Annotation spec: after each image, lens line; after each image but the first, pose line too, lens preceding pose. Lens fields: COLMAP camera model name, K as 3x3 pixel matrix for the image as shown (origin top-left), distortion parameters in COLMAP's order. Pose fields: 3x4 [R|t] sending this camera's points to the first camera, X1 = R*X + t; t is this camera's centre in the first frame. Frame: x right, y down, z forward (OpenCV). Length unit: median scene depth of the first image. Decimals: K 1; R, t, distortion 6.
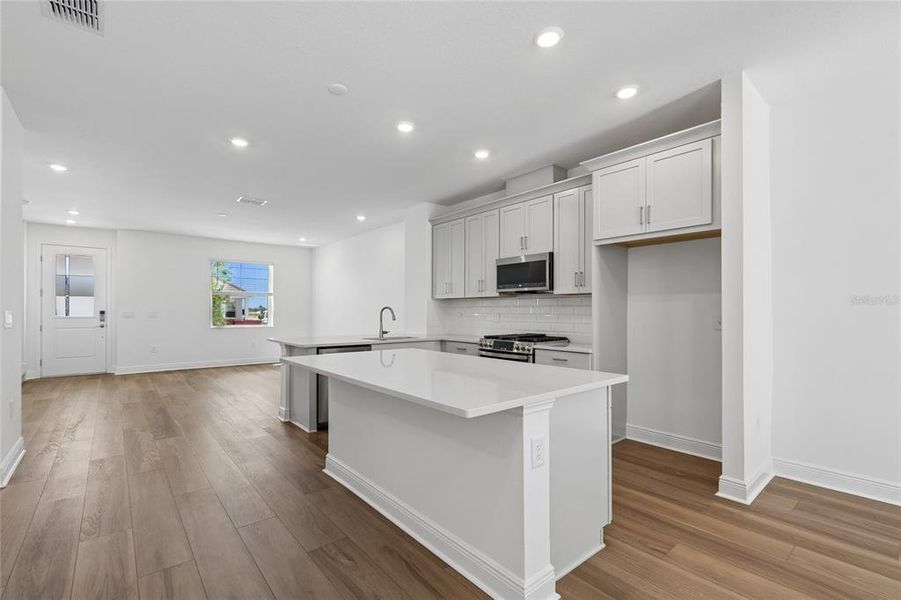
lens RADIAL K [[400.7, 0, 443.9], [0, 400.7, 308.9], [0, 0, 1]] dist [-0.000821, -0.000216]
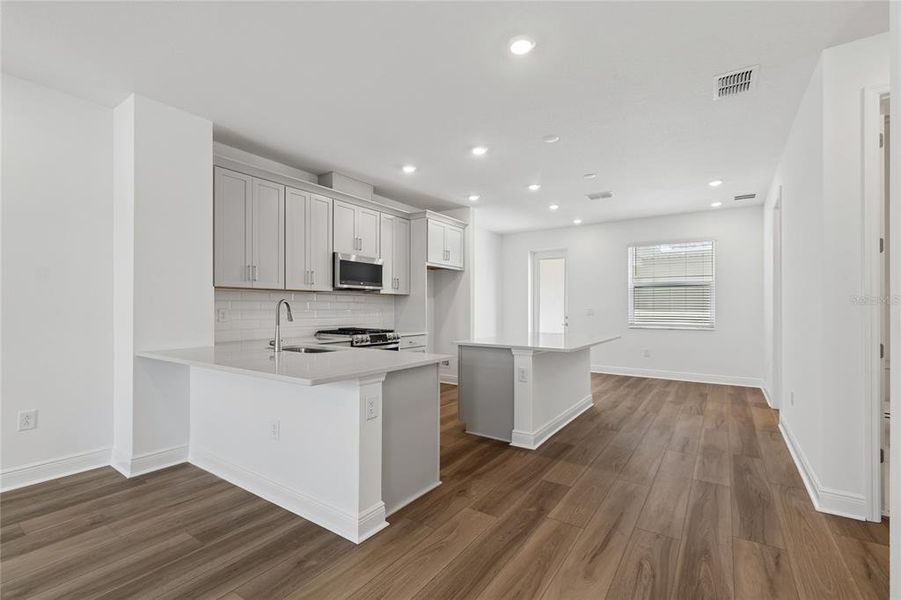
lens RADIAL K [[400.1, 0, 443.0], [0, 400.1, 304.8], [0, 0, 1]] dist [0.000147, -0.000143]
pose [[-0.263401, 0.003494, 0.964680, -0.906975], [-0.008618, 0.999945, -0.005975, 0.004401], [-0.964648, -0.009887, -0.263357, 1.062813]]
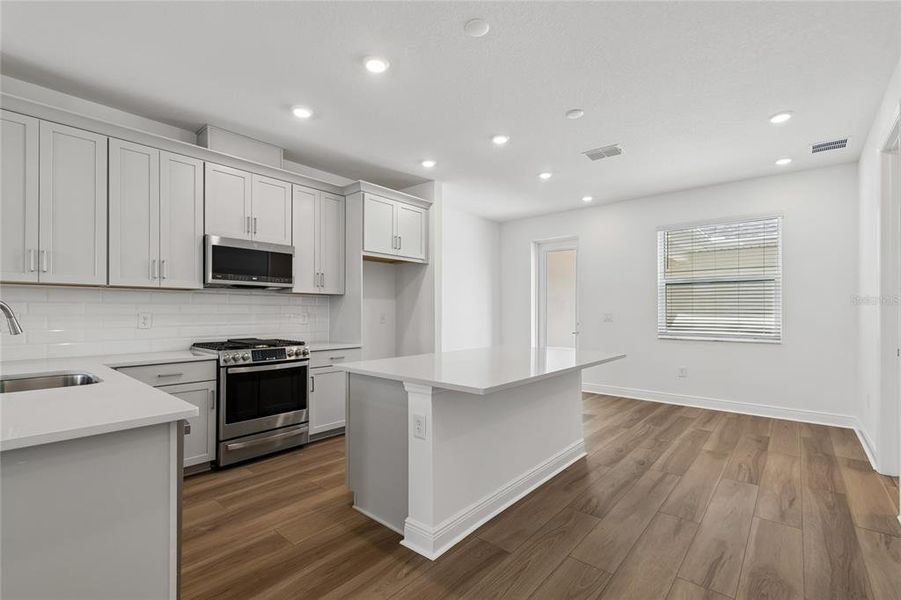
lens RADIAL K [[400.7, 0, 443.9], [0, 400.7, 308.9], [0, 0, 1]] dist [-0.000821, -0.000216]
pose [[-0.155857, 0.003327, 0.987774, -0.646060], [-0.008551, 0.999952, -0.004717, 0.002637], [-0.987743, -0.009182, -0.155821, 0.744987]]
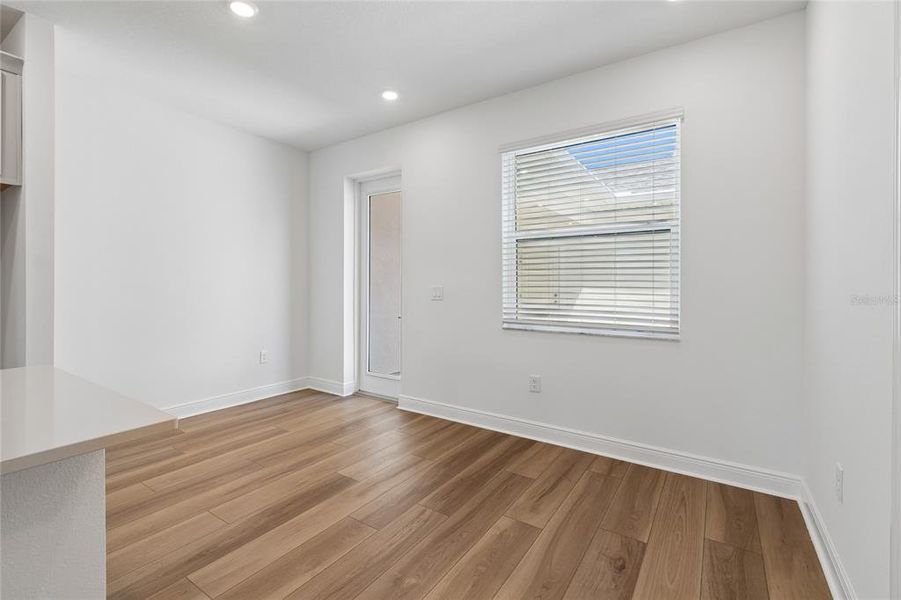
lens RADIAL K [[396.2, 0, 448.9], [0, 396.2, 285.3], [0, 0, 1]] dist [0.000326, 0.000172]
pose [[-0.276684, -0.003109, 0.960956, -0.229152], [-0.010124, 0.999949, 0.000320, 0.001381], [-0.960908, -0.009640, -0.276701, 0.214242]]
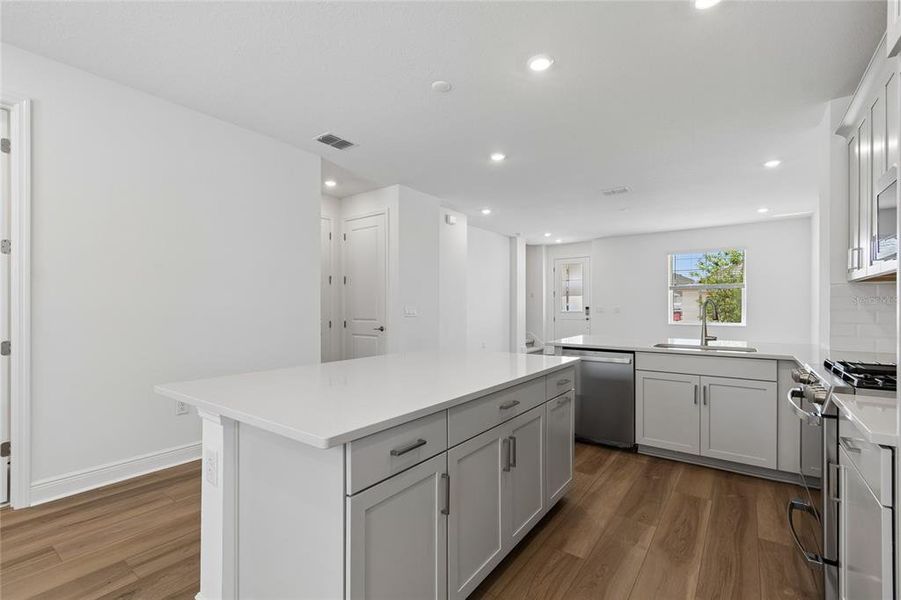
lens RADIAL K [[400.7, 0, 443.9], [0, 400.7, 308.9], [0, 0, 1]] dist [-0.000821, -0.000216]
pose [[0.229692, 0.003141, -0.973258, 0.453882], [0.007379, 0.999960, 0.004968, 0.003819], [0.973235, -0.008323, 0.229660, 0.485680]]
